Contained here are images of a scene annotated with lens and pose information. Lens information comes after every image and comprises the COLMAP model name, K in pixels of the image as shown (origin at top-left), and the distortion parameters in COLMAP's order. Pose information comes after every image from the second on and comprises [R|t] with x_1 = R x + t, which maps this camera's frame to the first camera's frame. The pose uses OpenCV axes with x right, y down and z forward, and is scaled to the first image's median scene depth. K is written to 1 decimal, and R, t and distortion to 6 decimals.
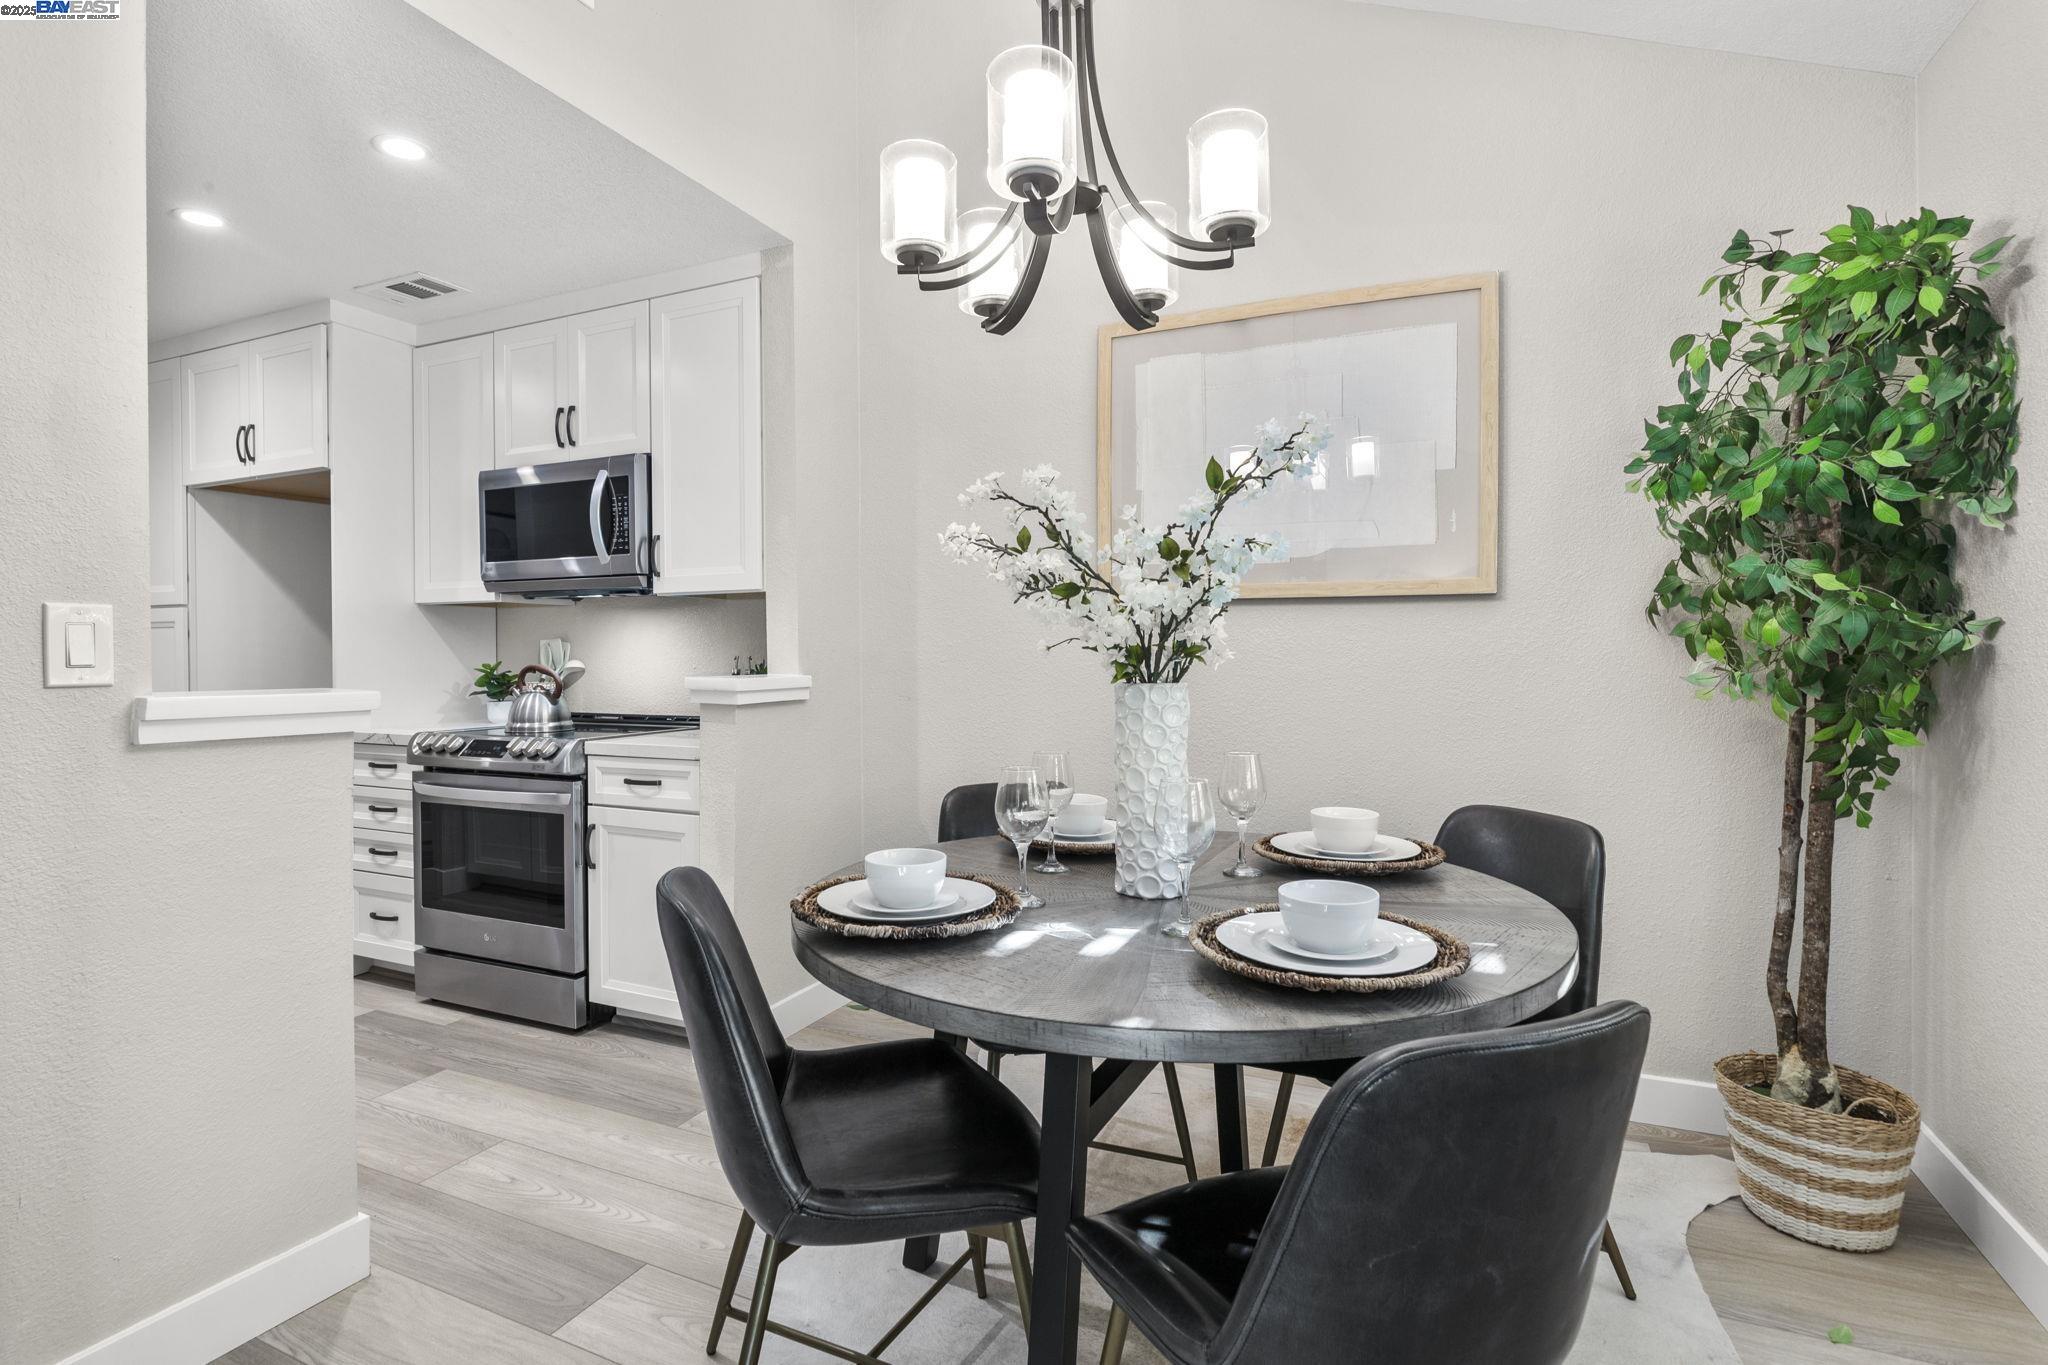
lens RADIAL K [[997.2, 0, 1020.6], [0, 997.2, 665.7], [0, 0, 1]] dist [0.000411, 0.000329]
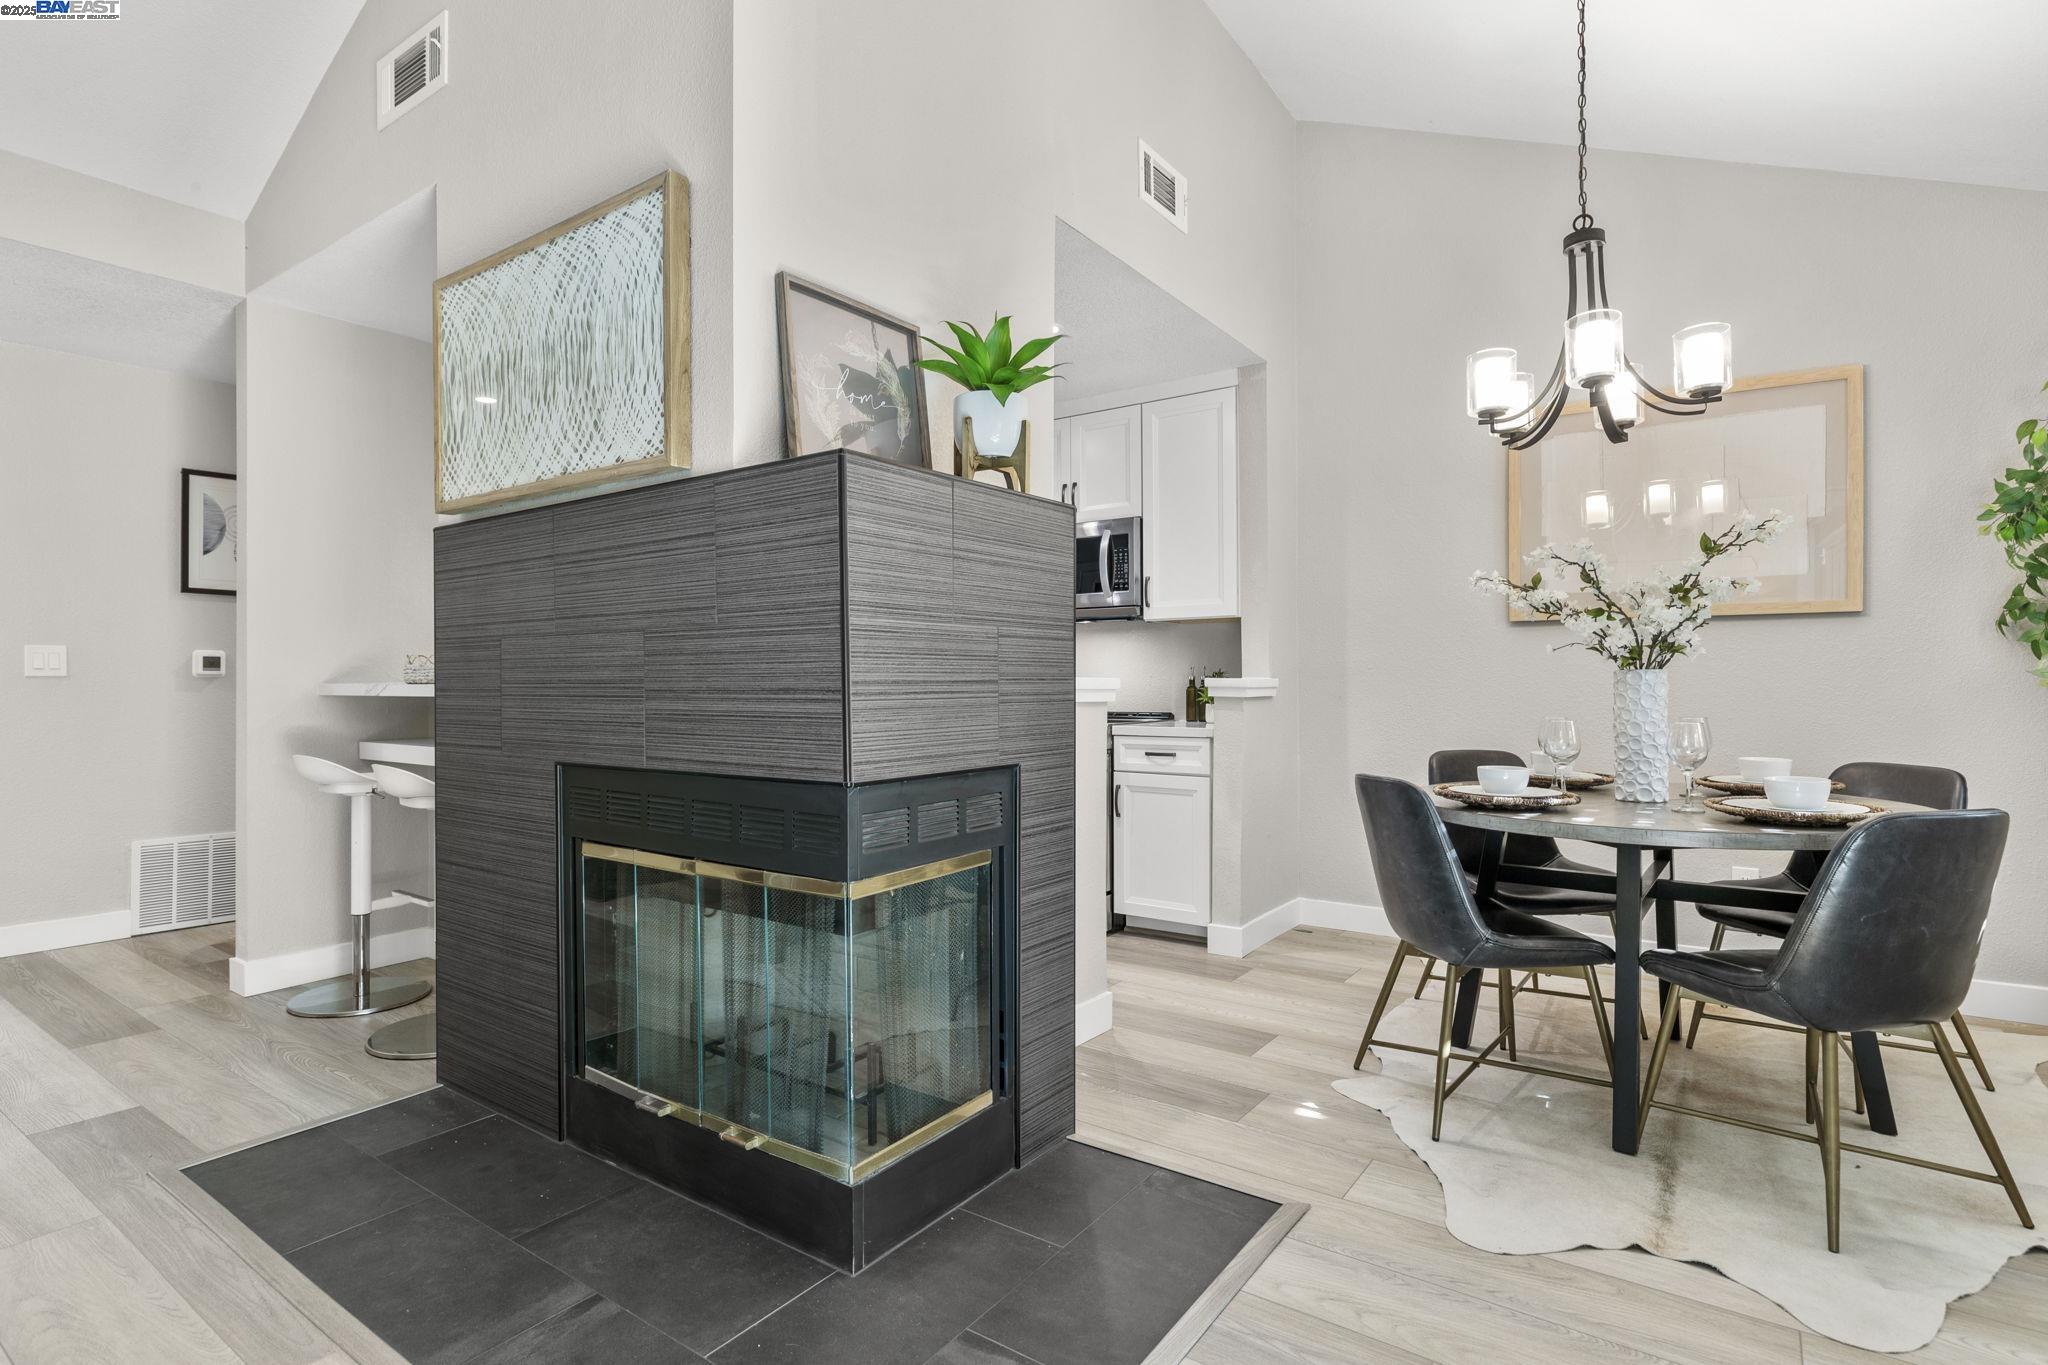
lens RADIAL K [[1027.2, 0, 1024.0], [0, 1027.2, 682.5], [0, 0, 1]] dist [0.002567, -0.000196]
pose [[0.982122, -0.000063, -0.188244, -0.378981], [-0.001963, 0.999942, -0.010577, 0.040866], [0.188233, 0.010758, 0.982065, -0.577138]]
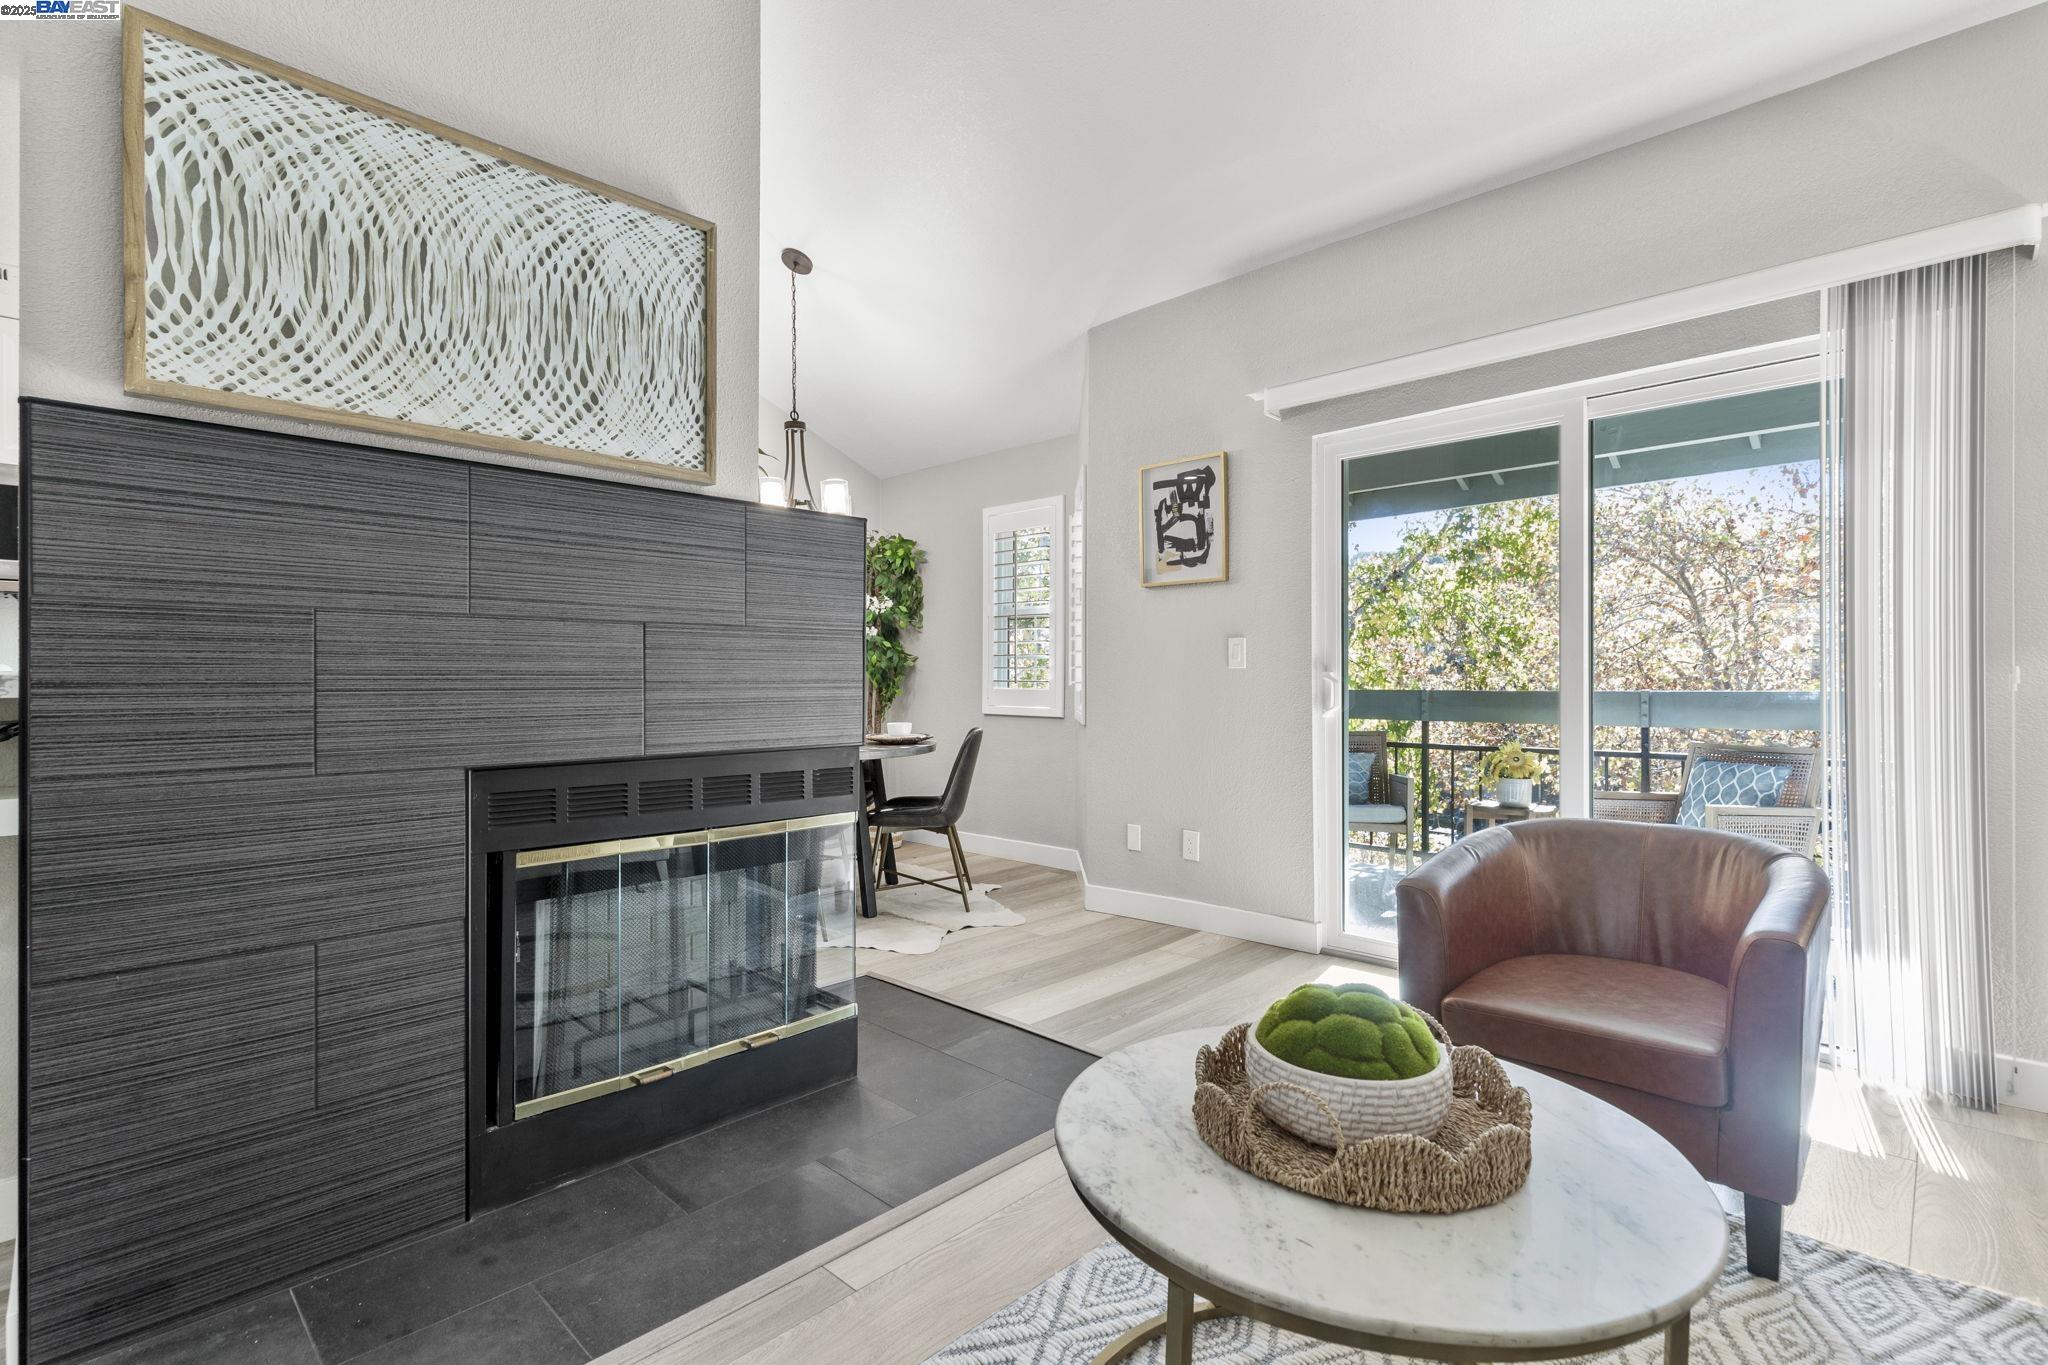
lens RADIAL K [[958.4, 0, 1024.0], [0, 958.4, 682.5], [0, 0, 1]] dist [0.028464, -0.000073]
pose [[0.329903, -0.000384, 0.944015, -1.637045], [0.011707, 0.999925, -0.003685, 0.047137], [-0.943942, 0.012268, 0.329883, -0.364739]]
